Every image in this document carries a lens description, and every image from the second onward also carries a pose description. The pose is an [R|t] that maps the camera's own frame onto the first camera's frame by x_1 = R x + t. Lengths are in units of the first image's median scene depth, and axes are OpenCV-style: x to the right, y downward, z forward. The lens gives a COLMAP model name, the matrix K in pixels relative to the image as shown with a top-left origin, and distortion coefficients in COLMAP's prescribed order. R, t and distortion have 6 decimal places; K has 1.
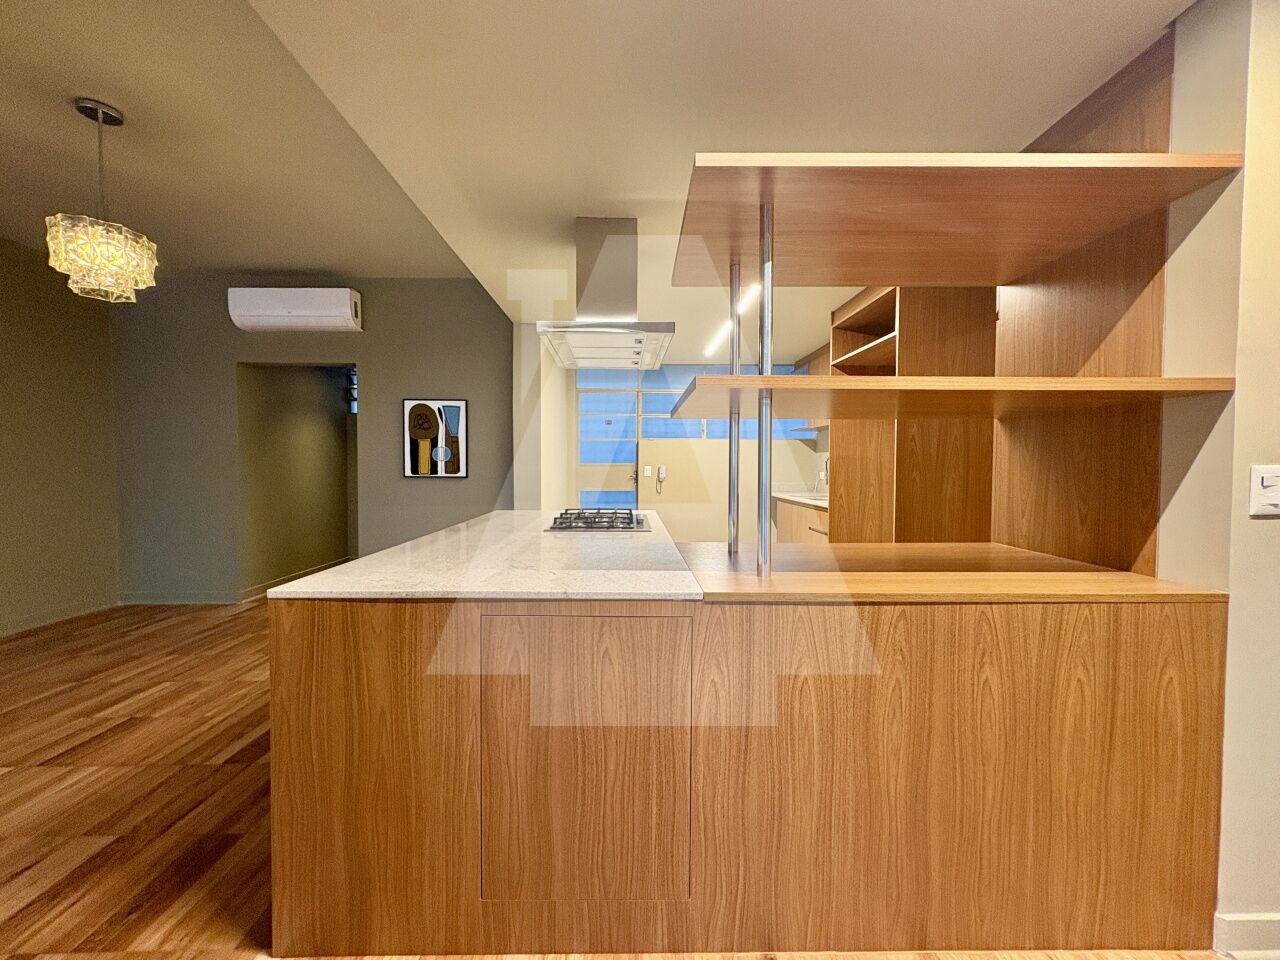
lens RADIAL K [[517.3, 0, 640.0], [0, 517.3, 480.0], [0, 0, 1]] dist [0.010187, 0.000226]
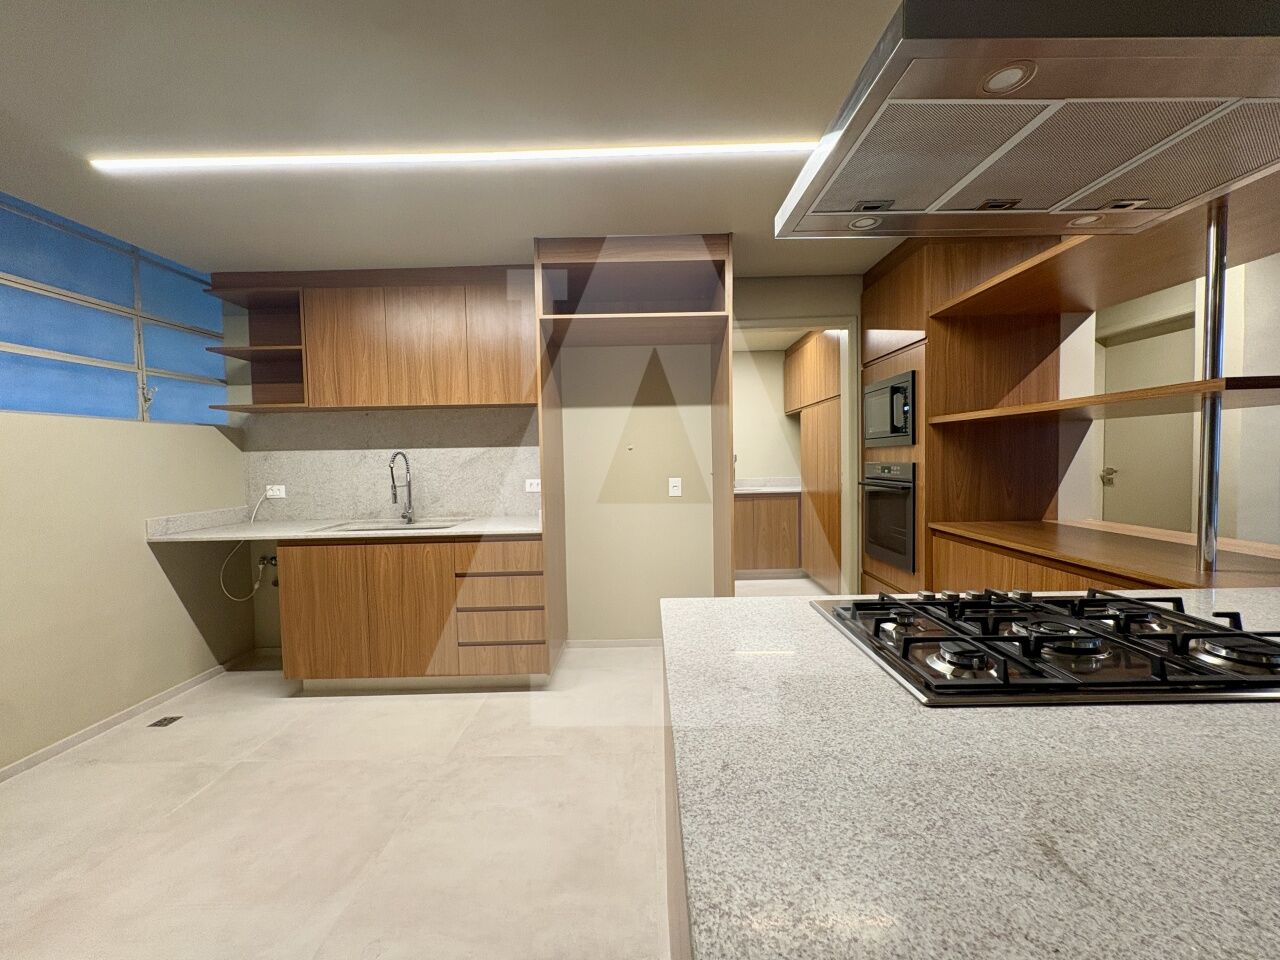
lens RADIAL K [[513.5, 0, 640.0], [0, 513.5, 480.0], [0, 0, 1]] dist [0.001111, 0.000177]
pose [[0.028882, -0.047965, 0.998431, -0.266624], [0.052425, 0.997546, 0.046406, -0.035459], [-0.998207, 0.051002, 0.031326, 0.781404]]
